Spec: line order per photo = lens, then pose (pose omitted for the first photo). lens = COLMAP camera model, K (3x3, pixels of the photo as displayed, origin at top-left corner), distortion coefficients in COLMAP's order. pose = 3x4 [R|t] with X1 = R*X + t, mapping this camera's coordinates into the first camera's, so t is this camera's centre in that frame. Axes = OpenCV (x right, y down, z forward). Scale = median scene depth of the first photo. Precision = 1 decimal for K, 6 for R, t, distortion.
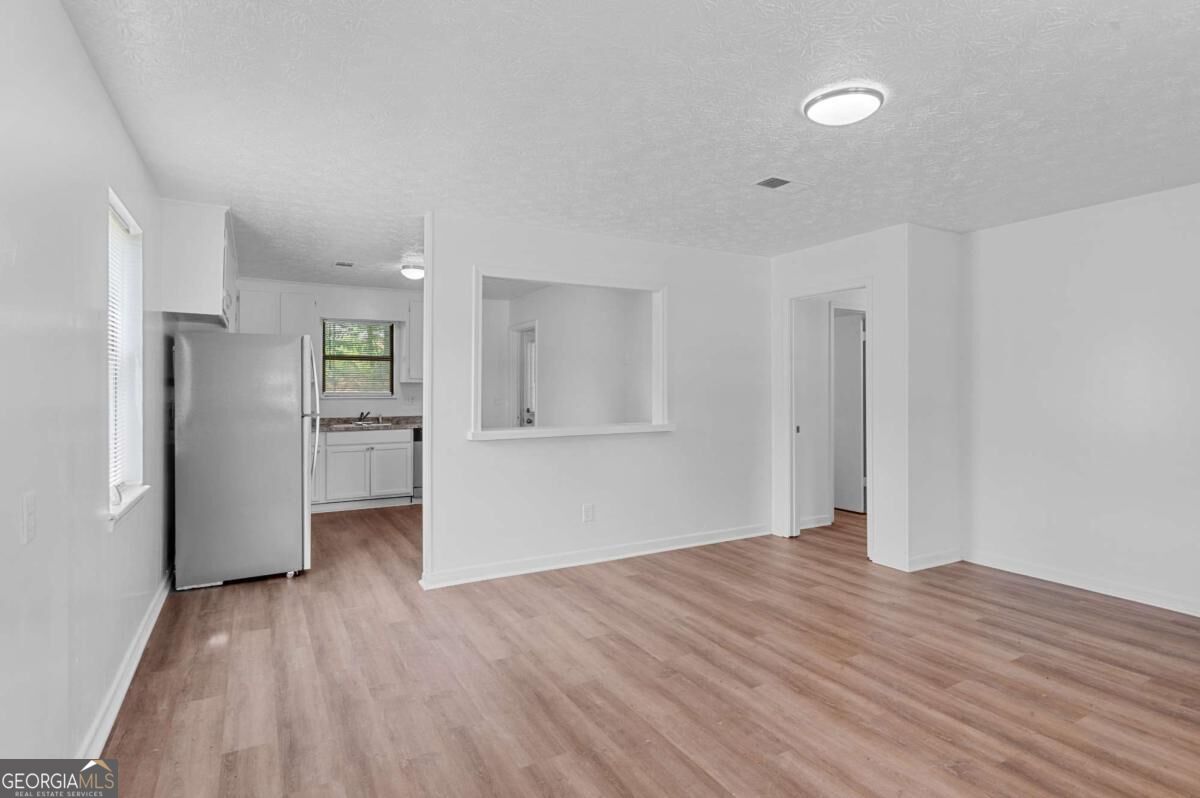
lens RADIAL K [[612.6, 0, 605.5], [0, 612.6, 386.1], [0, 0, 1]] dist [-0.003379, -0.000924]
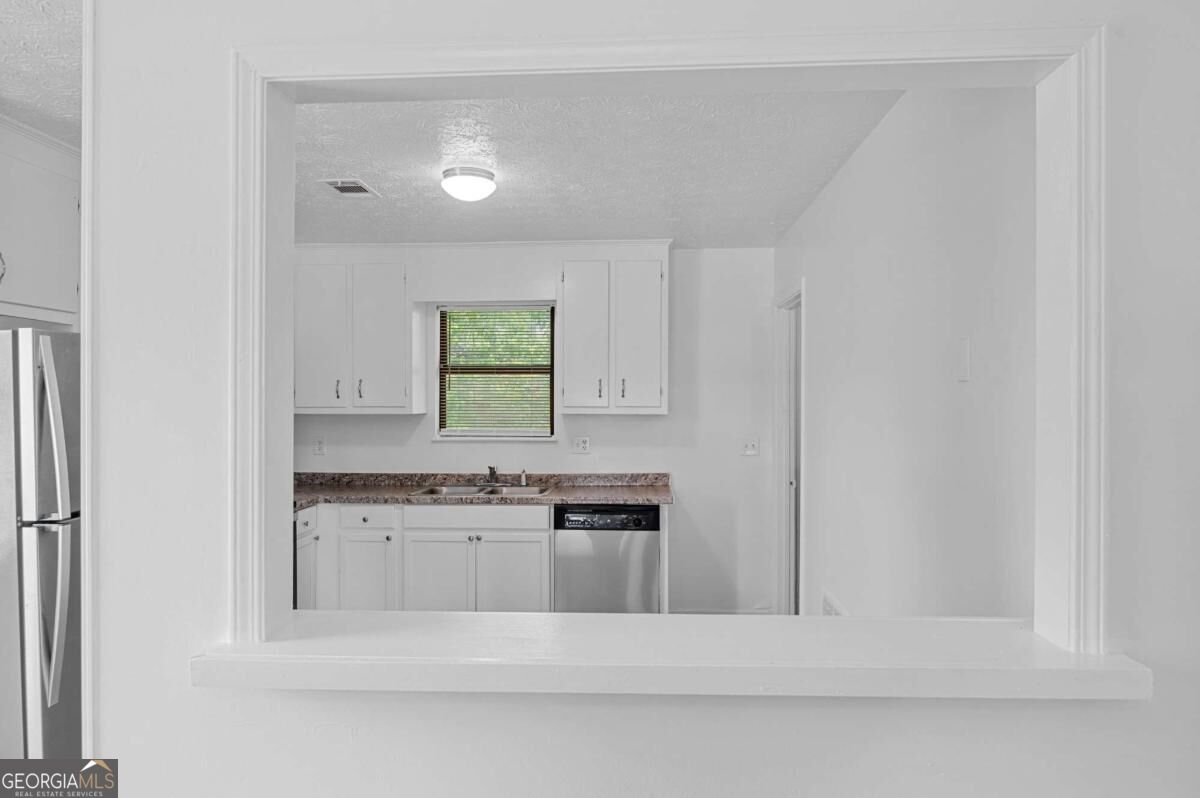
lens RADIAL K [[756.7, 0, 600.0], [0, 756.7, 399.0], [0, 0, 1]] dist [-0.006105, 0.000517]
pose [[0.835934, -0.000489, -0.548830, 0.116206], [0.003891, 0.999980, 0.005036, -0.038018], [0.548816, -0.006346, 0.835919, 0.798155]]
